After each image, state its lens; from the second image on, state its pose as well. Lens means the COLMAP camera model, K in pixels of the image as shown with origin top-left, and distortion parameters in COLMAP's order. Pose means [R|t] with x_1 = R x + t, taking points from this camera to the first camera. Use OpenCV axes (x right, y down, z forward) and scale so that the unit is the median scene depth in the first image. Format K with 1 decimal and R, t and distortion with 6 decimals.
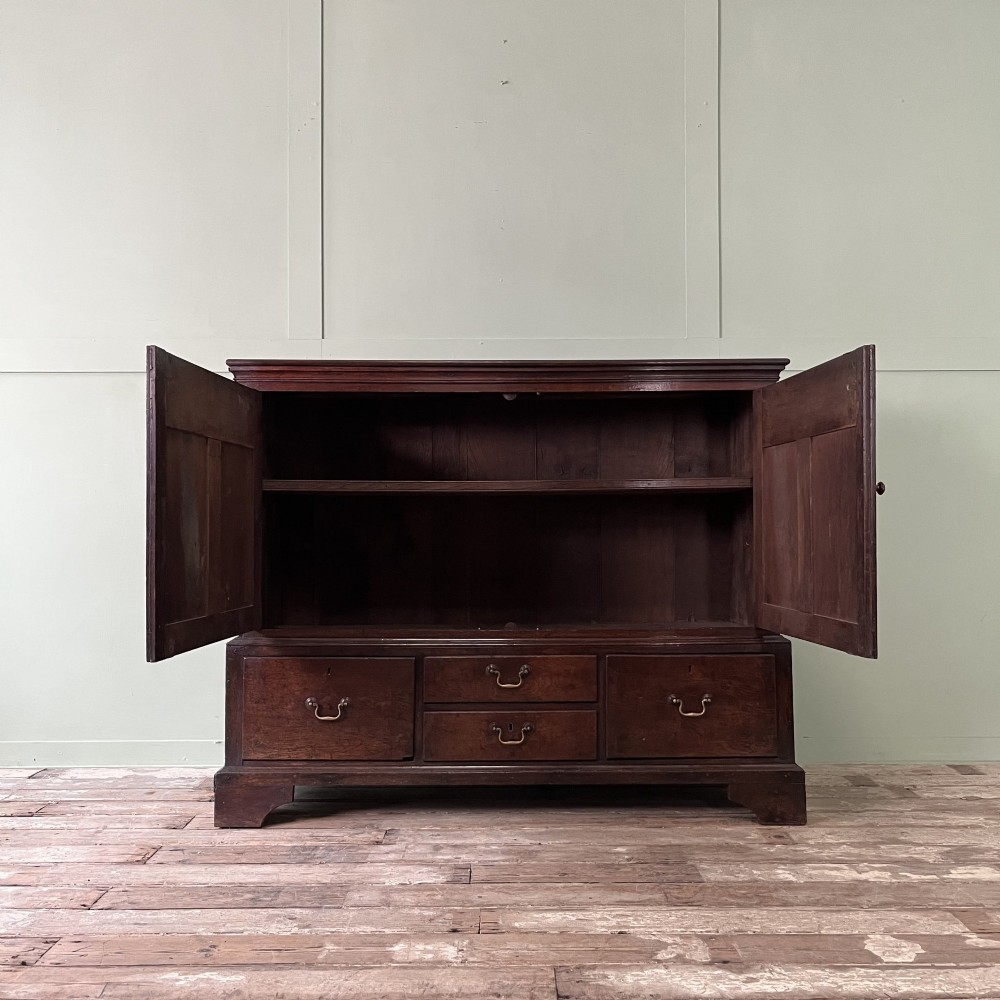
lens RADIAL K [[1017.6, 0, 504.7], [0, 1017.6, 493.7], [0, 0, 1]] dist [0.015912, 0.000000]
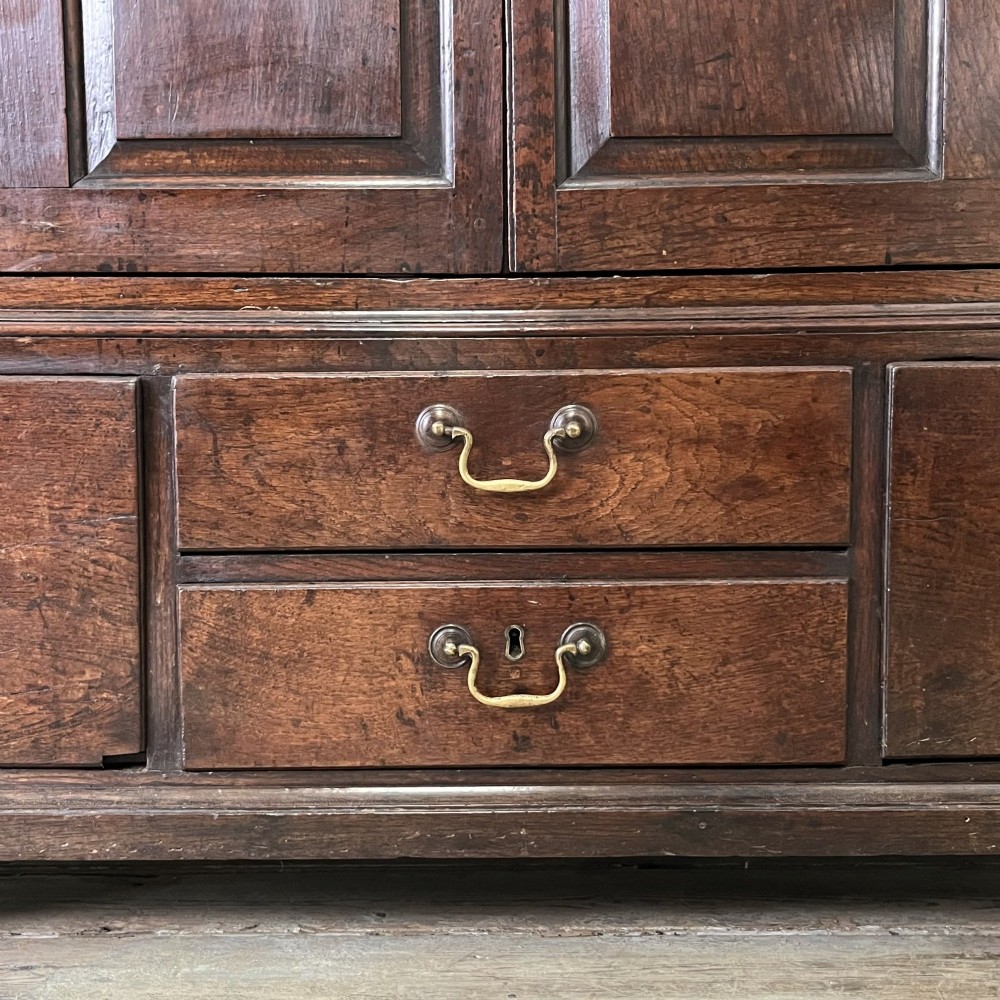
lens RADIAL K [[1387.5, 0, 499.8], [0, 1387.5, 495.9], [0, 0, 1]] dist [0.019105, 0.000000]
pose [[0.999895, -0.004359, -0.013789, 0.008098], [0.006175, 0.990887, 0.134551, 0.160627], [0.013077, -0.134623, 0.990811, 0.726451]]
